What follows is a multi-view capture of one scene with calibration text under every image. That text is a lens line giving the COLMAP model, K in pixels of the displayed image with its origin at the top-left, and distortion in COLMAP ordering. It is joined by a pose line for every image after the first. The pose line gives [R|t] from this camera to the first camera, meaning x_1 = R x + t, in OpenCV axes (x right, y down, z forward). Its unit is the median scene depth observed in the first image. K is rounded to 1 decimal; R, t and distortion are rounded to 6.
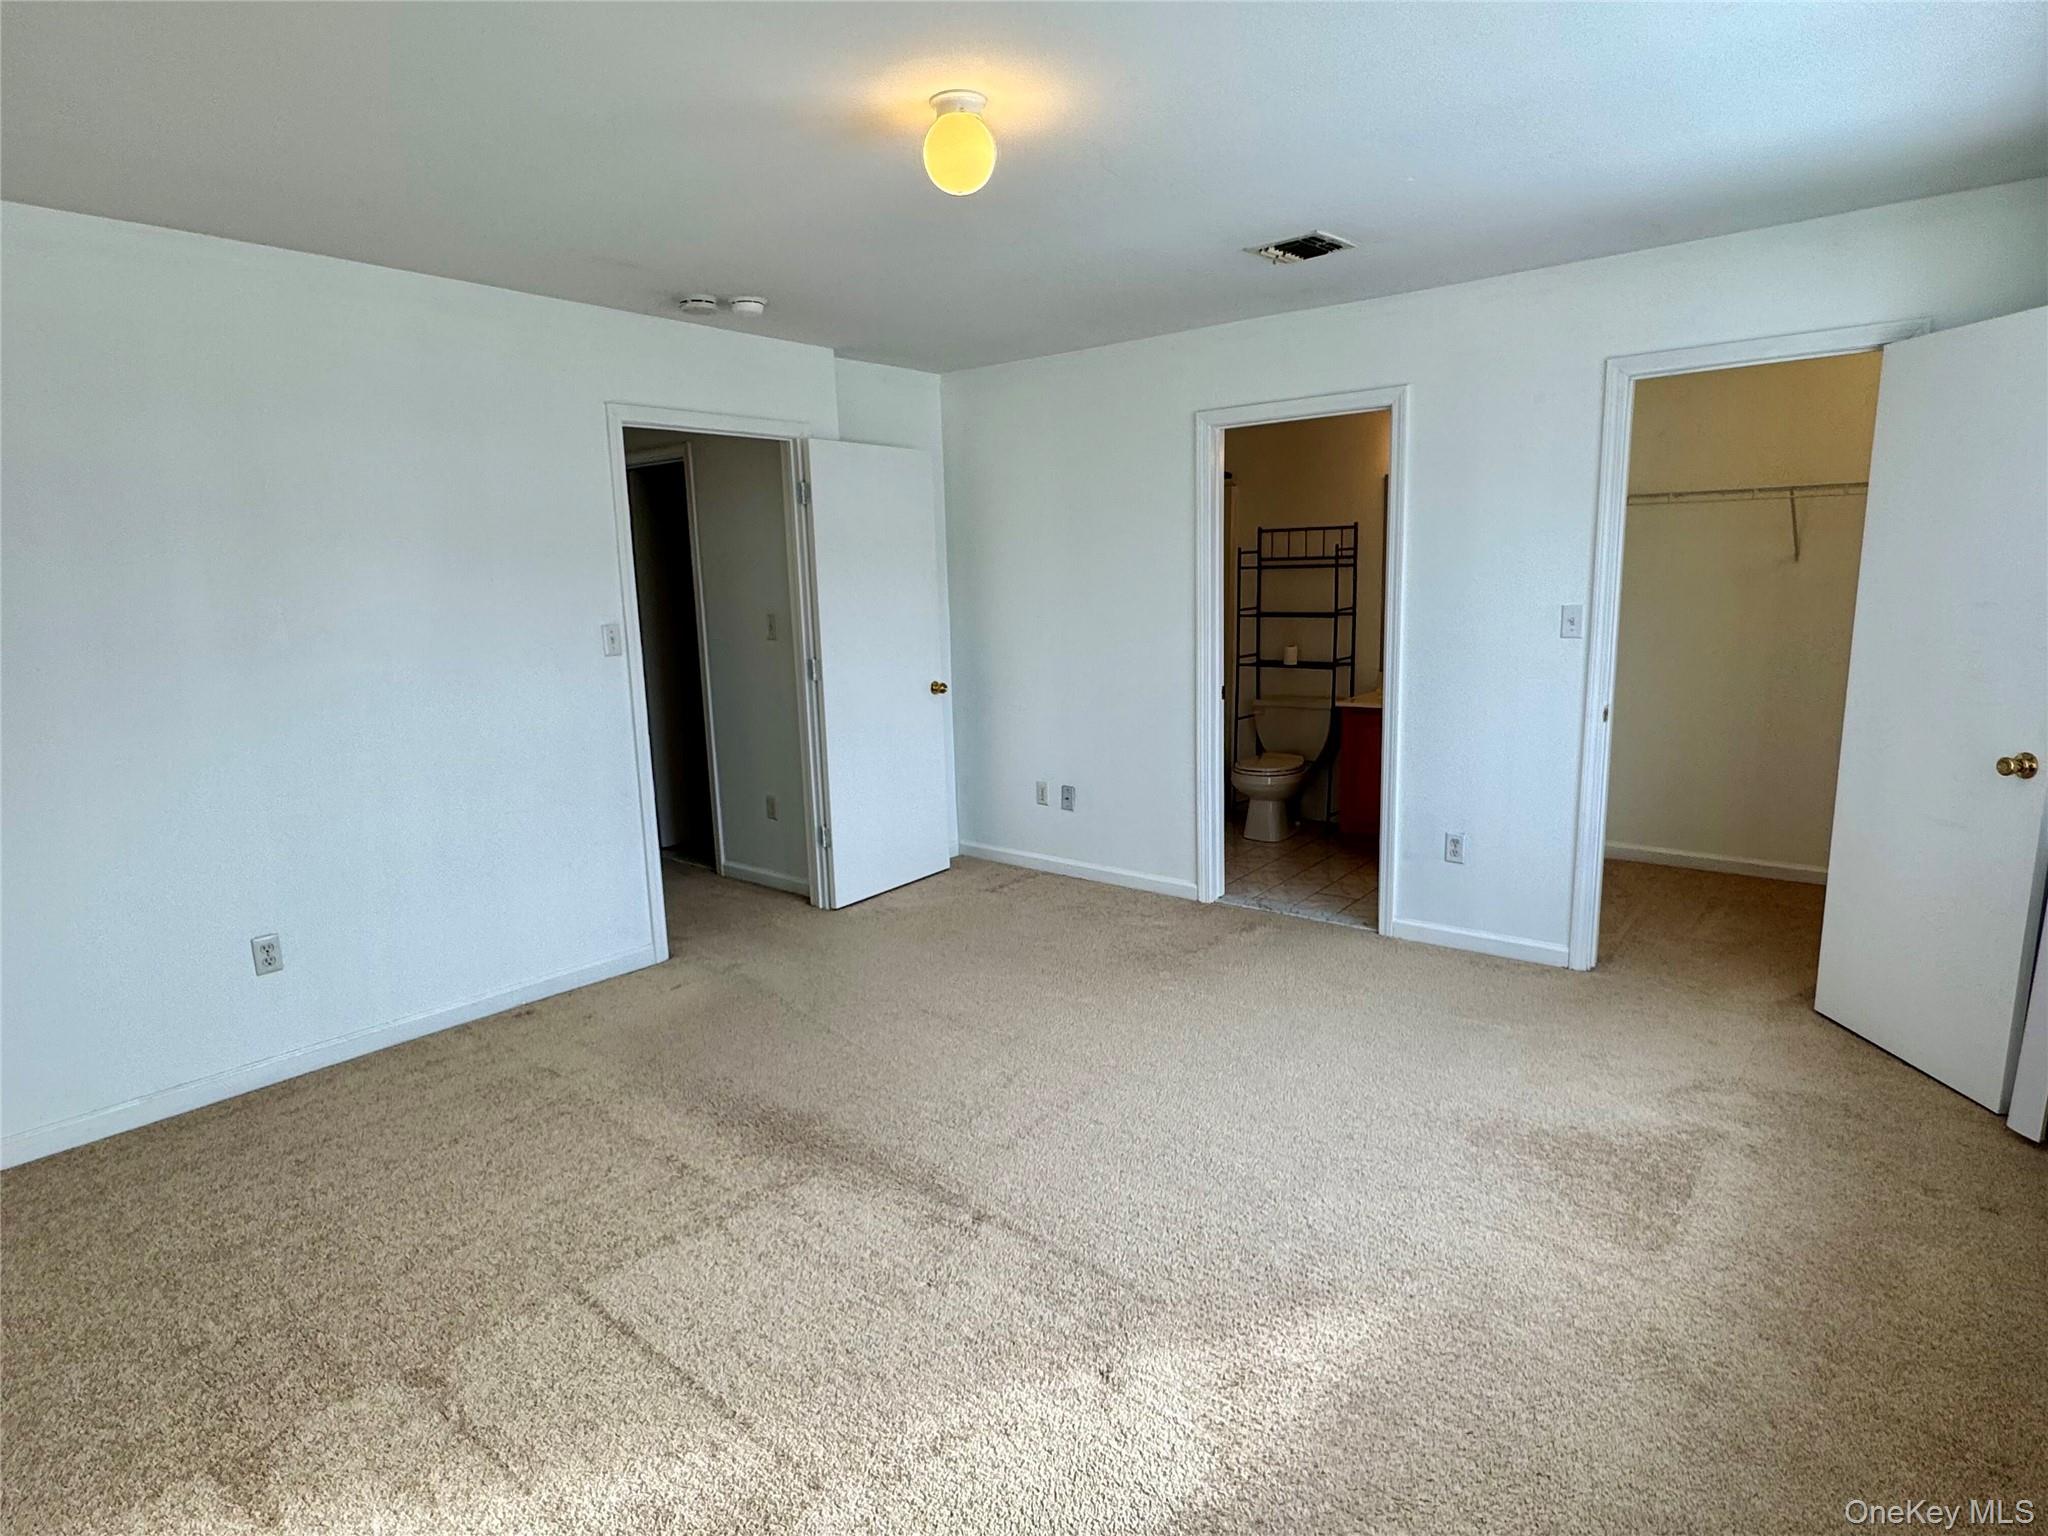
lens RADIAL K [[1116.3, 0, 1024.0], [0, 1116.3, 768.0], [0, 0, 1]] dist [-0.002914, -0.000243]
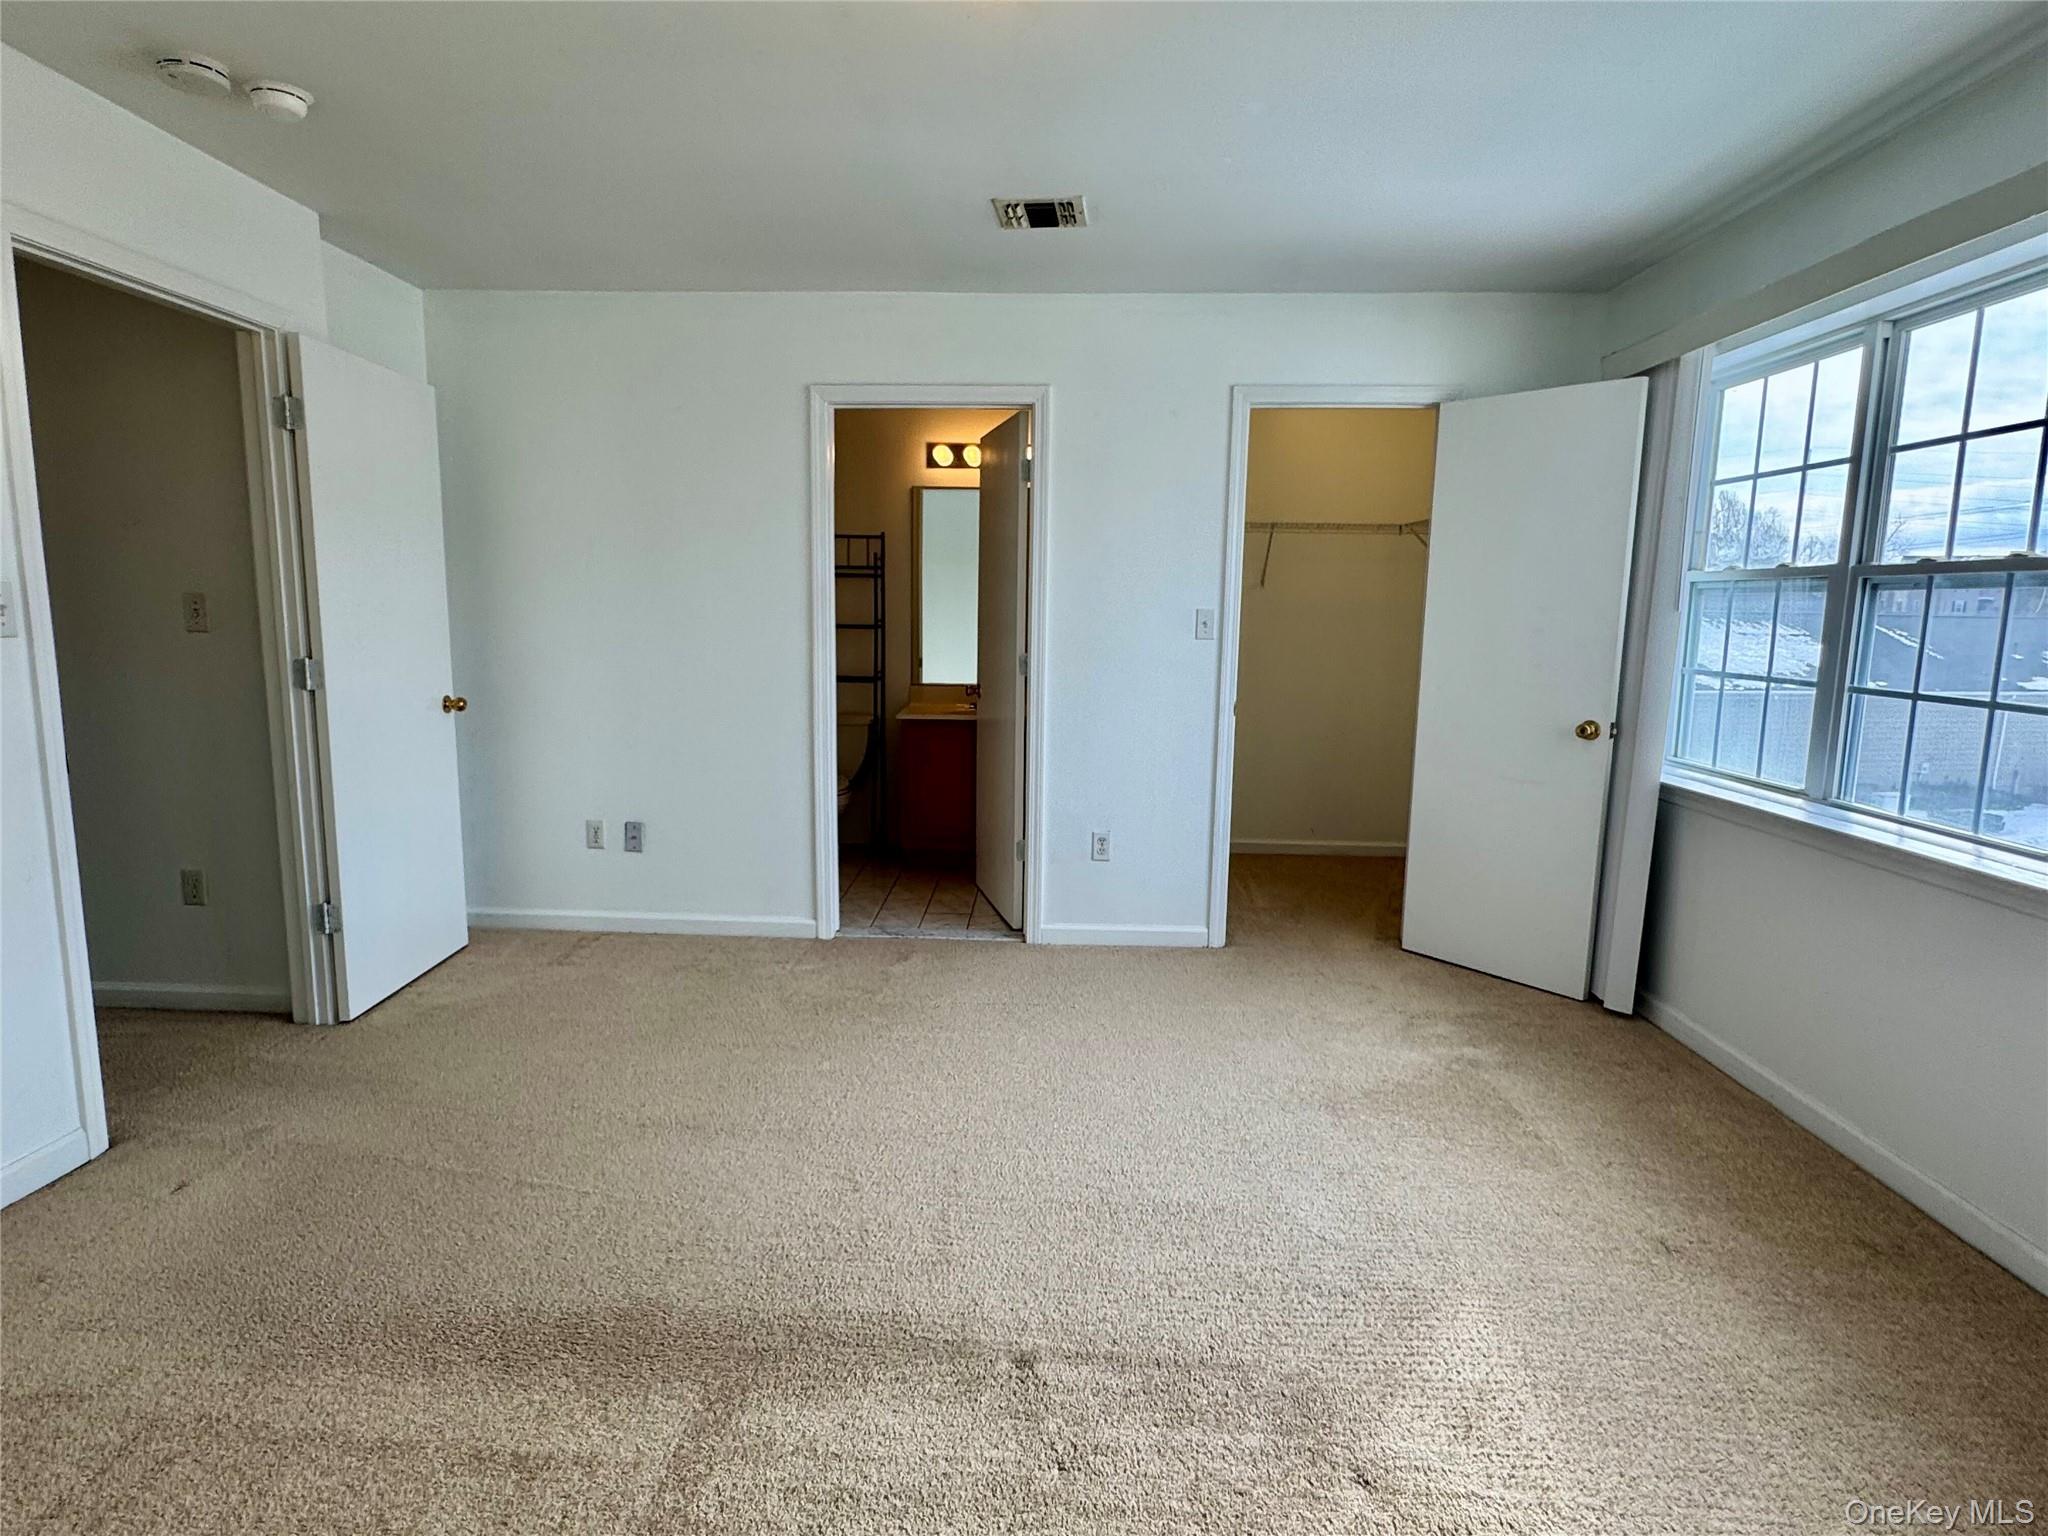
lens RADIAL K [[1119.0, 0, 1024.0], [0, 1119.0, 768.0], [0, 0, 1]] dist [0.003475, 0.001808]
pose [[0.805099, -0.047400, 0.591244, -0.249676], [0.069068, 0.997513, -0.014080, 0.009129], [-0.589106, 0.052172, 0.806370, 0.198060]]
